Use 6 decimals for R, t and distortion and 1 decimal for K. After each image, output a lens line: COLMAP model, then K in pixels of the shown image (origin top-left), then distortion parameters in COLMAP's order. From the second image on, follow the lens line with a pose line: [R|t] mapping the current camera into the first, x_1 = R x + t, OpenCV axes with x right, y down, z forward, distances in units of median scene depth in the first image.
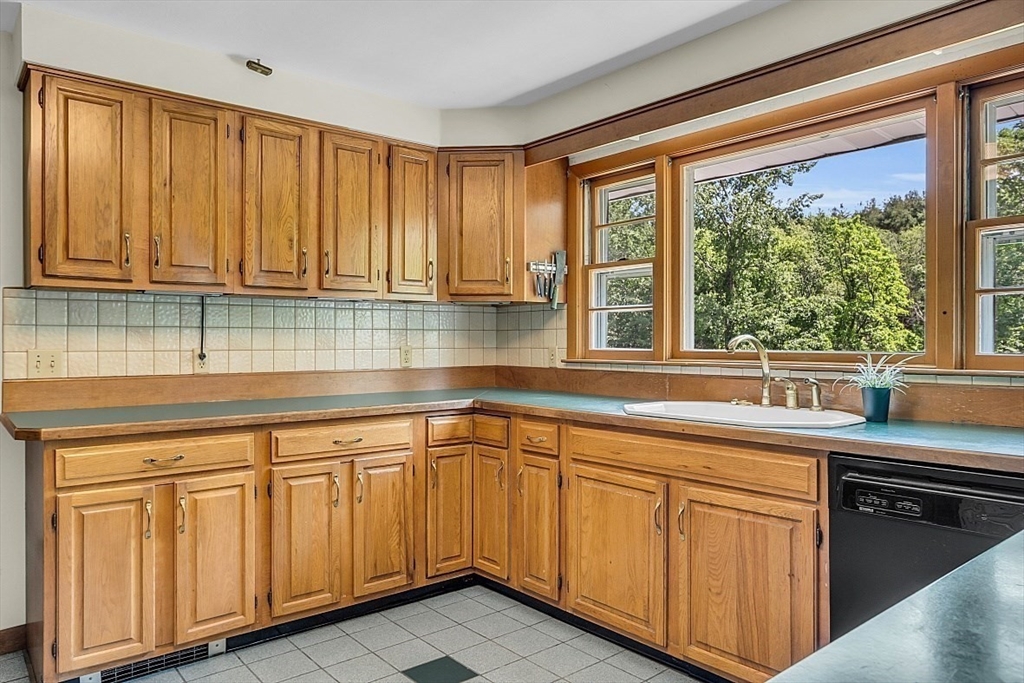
lens RADIAL K [[701.0, 0, 516.2], [0, 701.0, 340.0], [0, 0, 1]] dist [-0.018943, 0.008631]
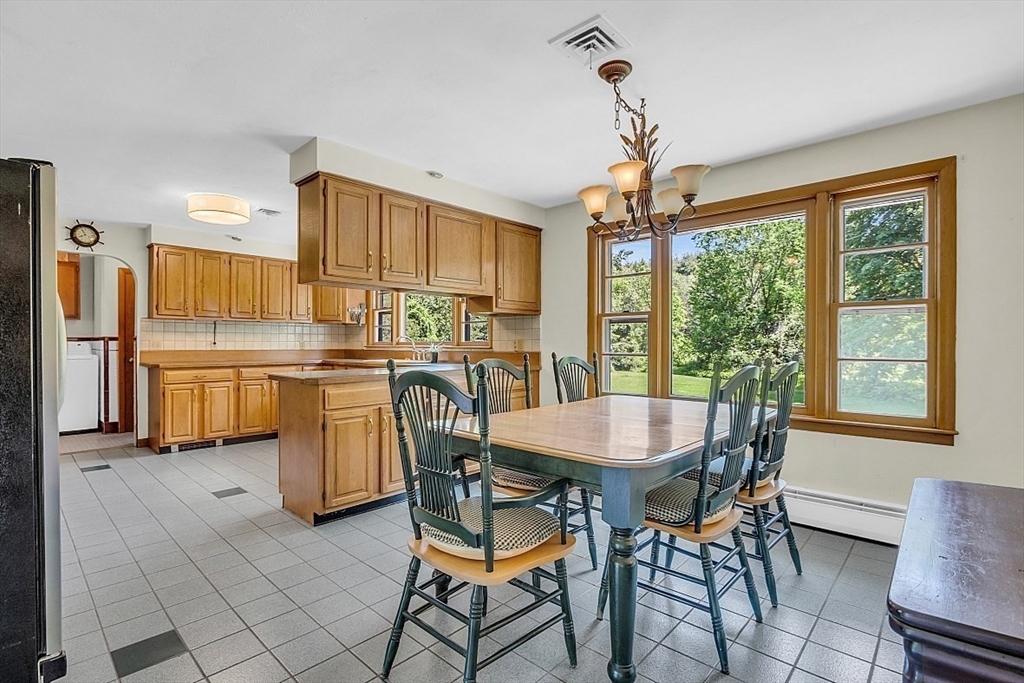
lens RADIAL K [[480.5, 0, 510.1], [0, 480.5, 342.9], [0, 0, 1]] dist [-0.027021, -0.000327]
pose [[0.992258, 0.004223, 0.124125, 0.506135], [-0.004156, 0.999991, -0.000800, 0.021162], [-0.124127, 0.000278, 0.992266, -1.071262]]
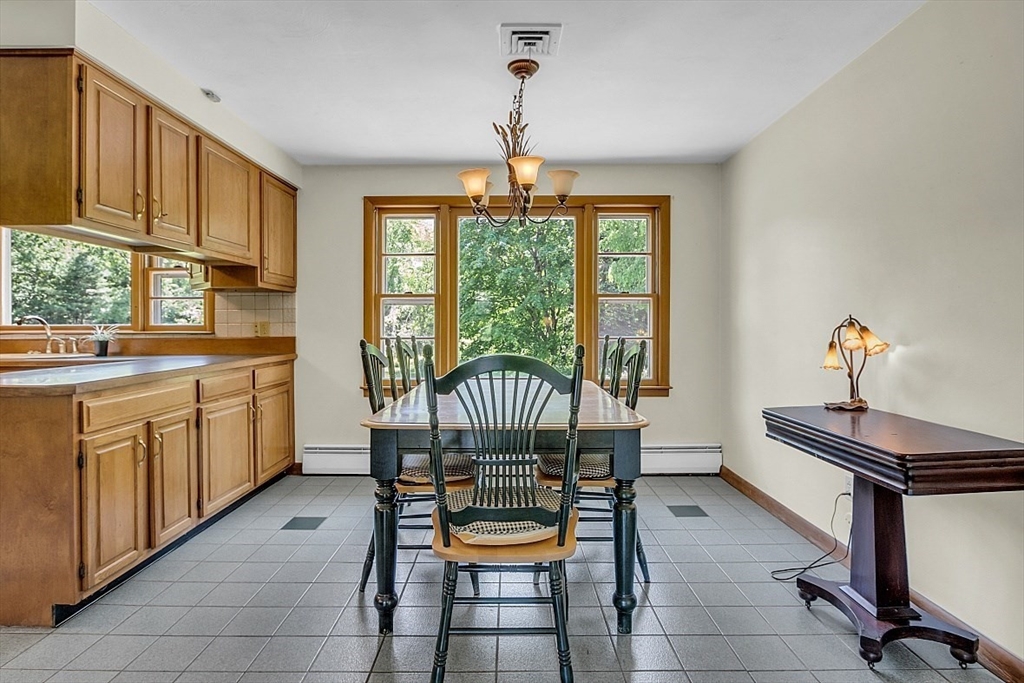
lens RADIAL K [[537.6, 0, 516.6], [0, 537.6, 329.3], [0, 0, 1]] dist [-0.030975, 0.001907]
pose [[0.630781, -0.002136, 0.775958, 0.048348], [-0.000052, 0.999996, 0.002795, 0.023600], [-0.775961, -0.001803, 0.630778, -0.894724]]
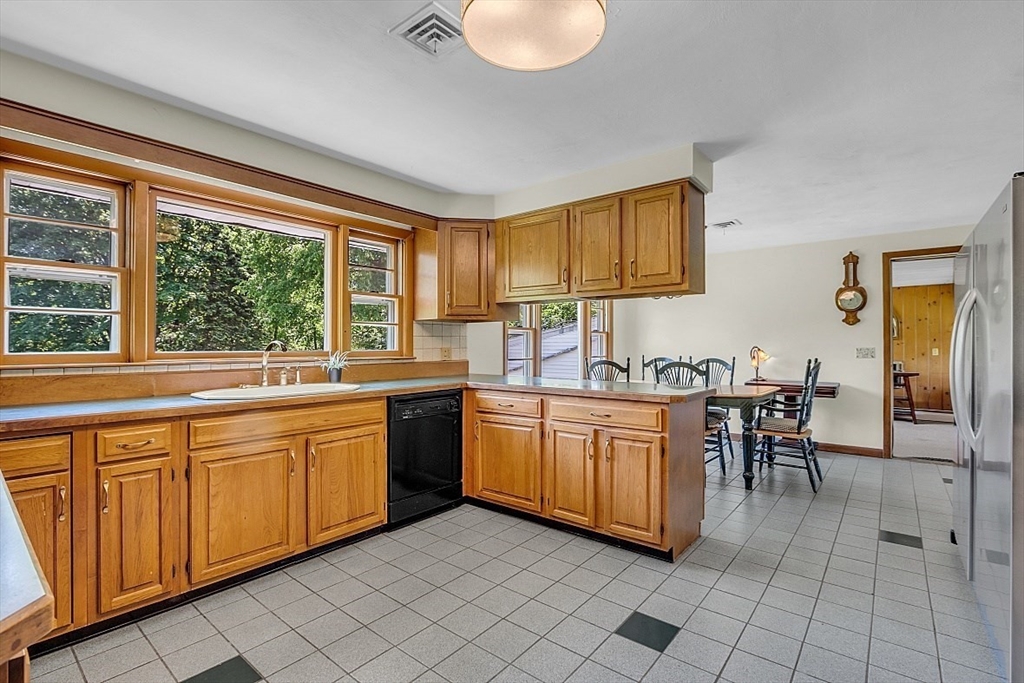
lens RADIAL K [[480.5, 0, 505.0], [0, 480.5, 341.2], [0, 0, 1]] dist [-0.027021, -0.000327]
pose [[-0.187323, 0.011773, 0.982228, -0.773317], [0.000464, 0.999929, -0.011896, 0.006435], [-0.982298, -0.001772, -0.187315, 0.669181]]
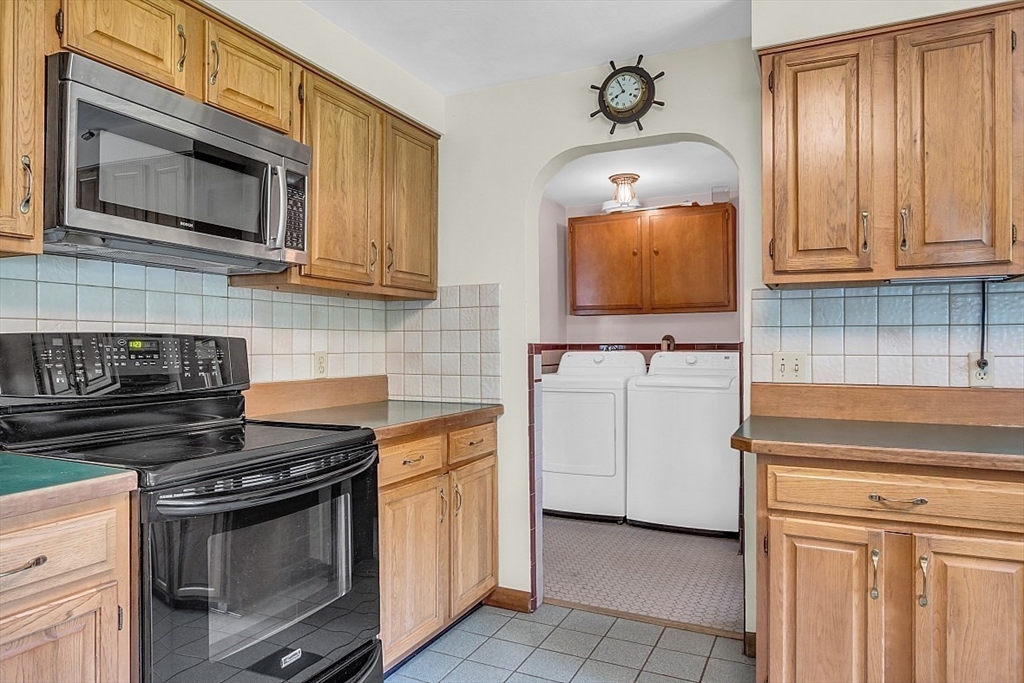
lens RADIAL K [[638.6, 0, 511.8], [0, 638.6, 342.0], [0, 0, 1]] dist [-0.007180, 0.004376]
pose [[0.407139, -0.002656, -0.913362, -0.040811], [0.001409, 0.999996, -0.002280, 0.001341], [0.913365, -0.000359, 0.407142, 0.304359]]
